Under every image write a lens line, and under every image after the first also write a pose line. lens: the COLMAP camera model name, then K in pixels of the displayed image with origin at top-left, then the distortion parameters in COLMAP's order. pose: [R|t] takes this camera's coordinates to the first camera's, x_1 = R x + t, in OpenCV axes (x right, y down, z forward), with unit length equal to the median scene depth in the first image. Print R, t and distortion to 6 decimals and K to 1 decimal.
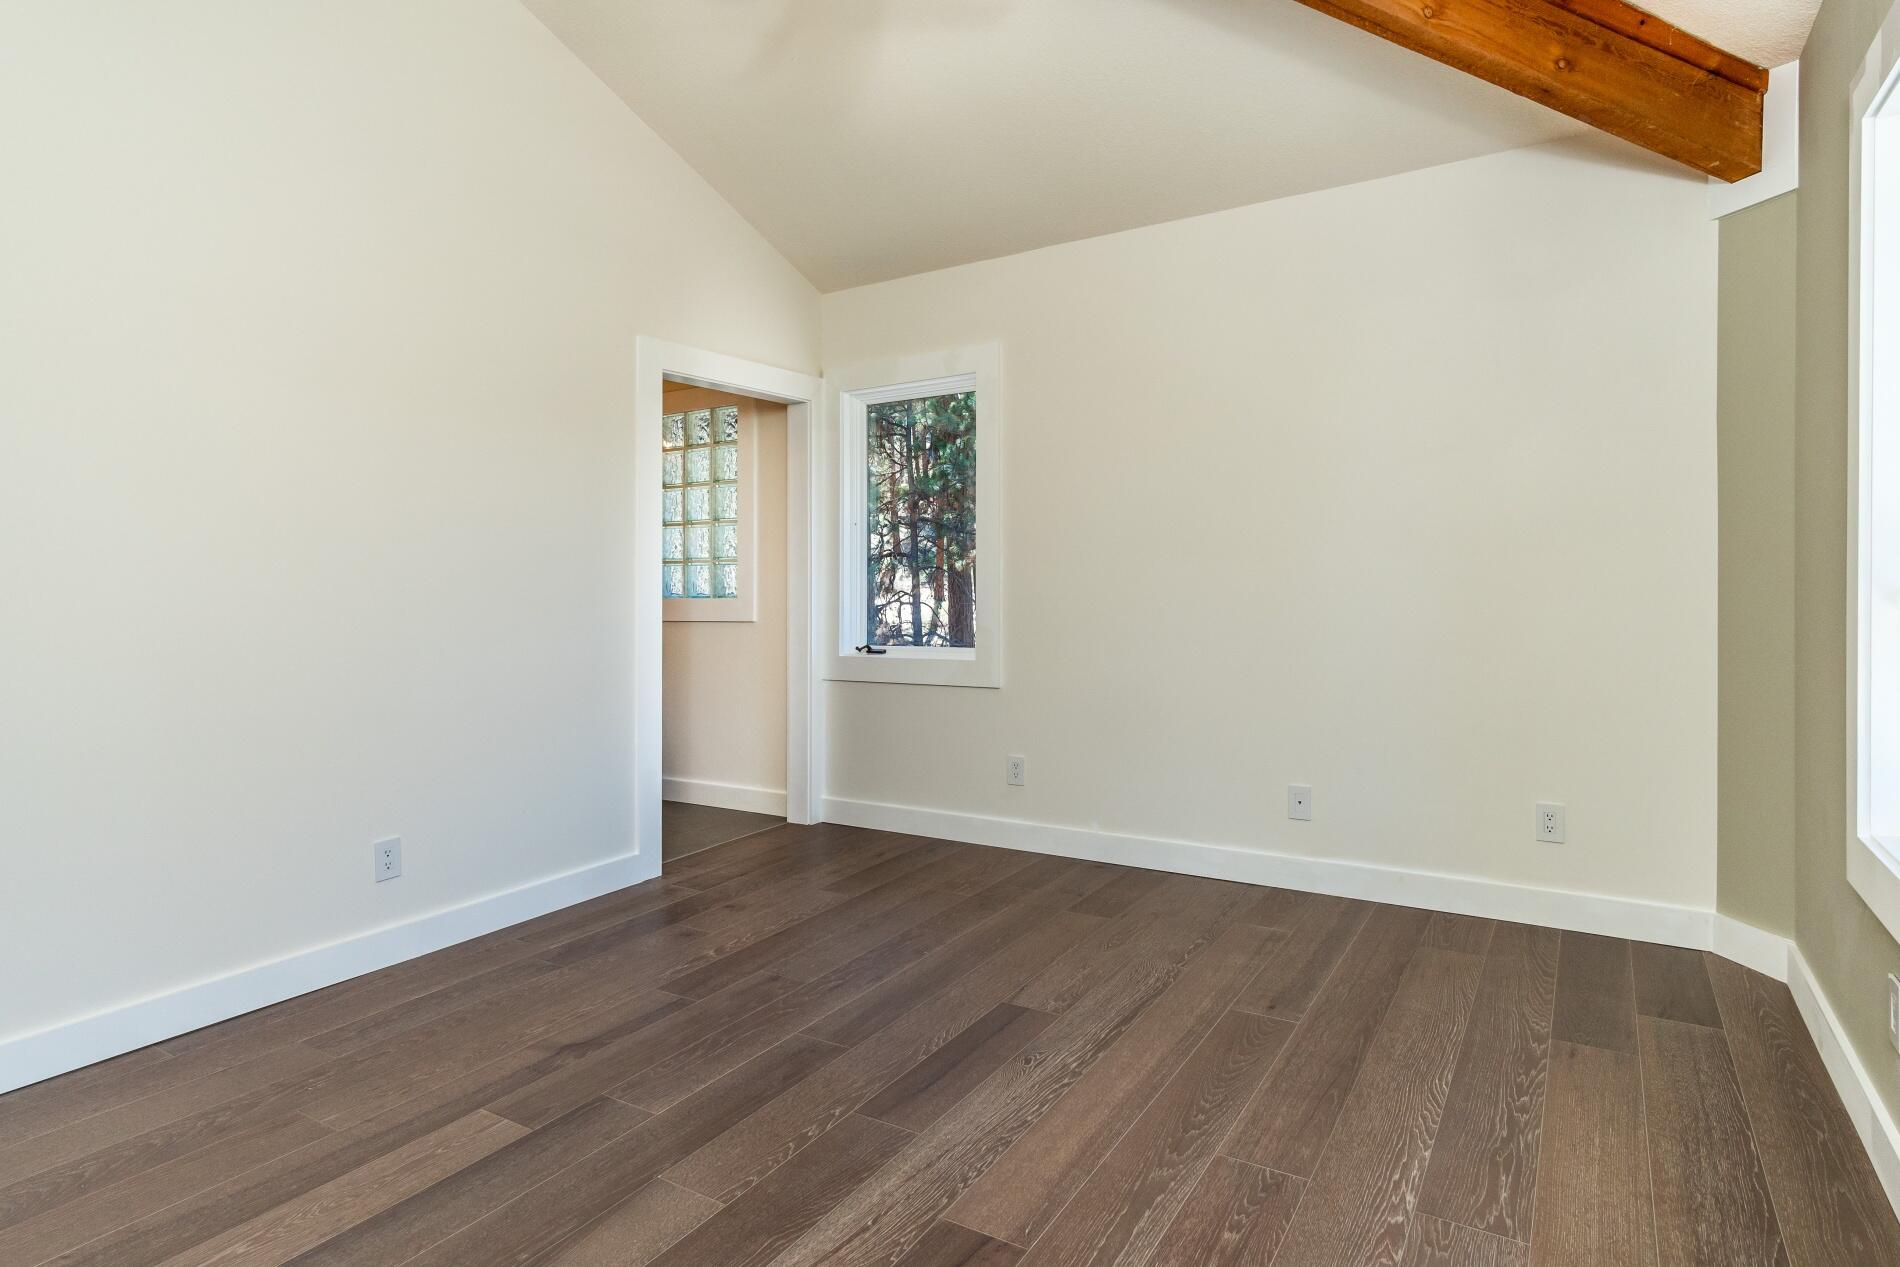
lens RADIAL K [[1040.9, 0, 925.4], [0, 1040.9, 574.3], [0, 0, 1]] dist [0.008202, -0.000938]
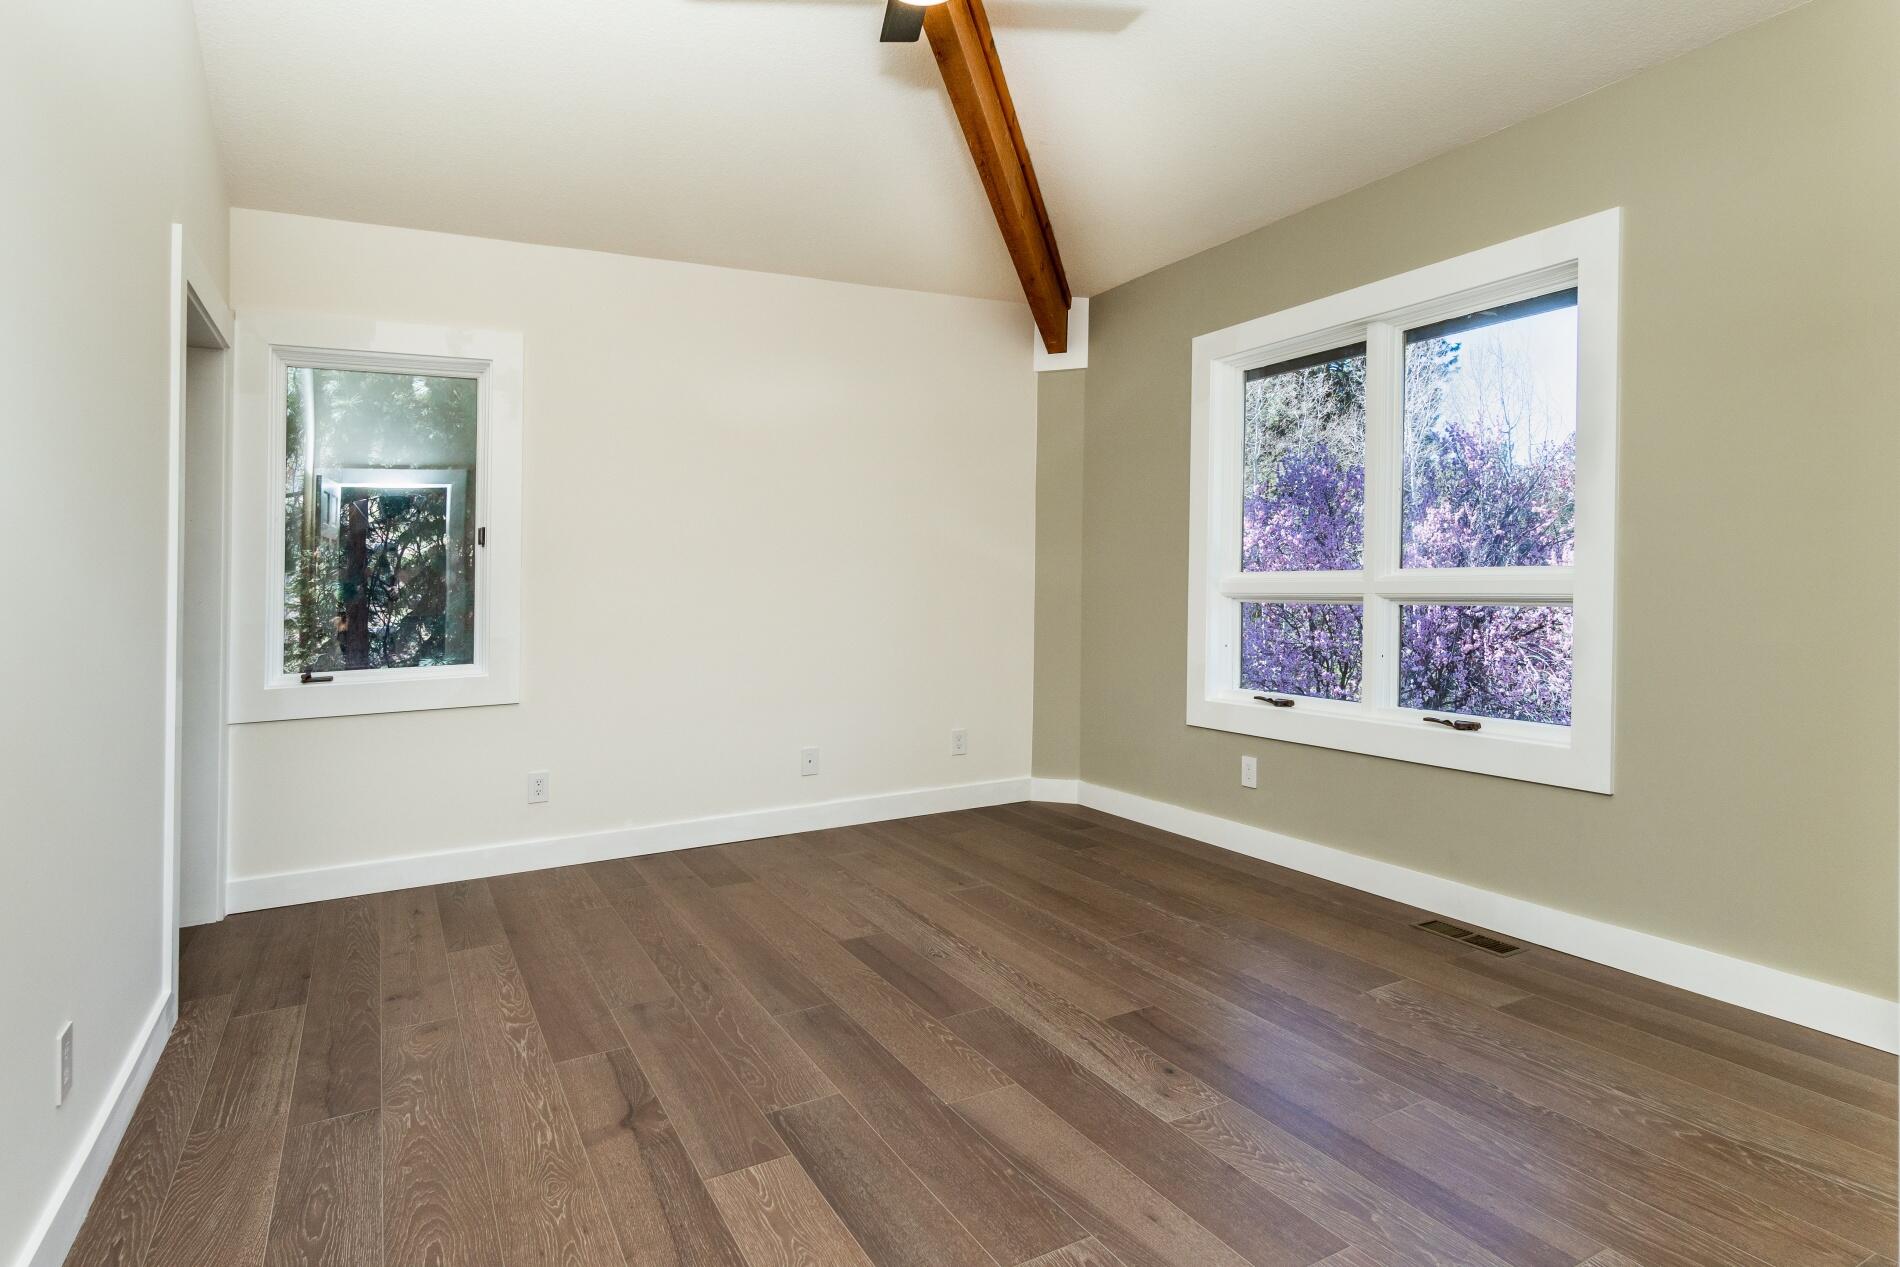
lens RADIAL K [[1040.9, 0, 945.0], [0, 1040.9, 619.4], [0, 0, 1]] dist [0.008202, -0.000938]
pose [[0.482683, -0.027690, 0.875357, -0.940407], [0.007711, 0.999596, 0.027368, 0.018750], [-0.875761, -0.006460, 0.482701, 0.354874]]
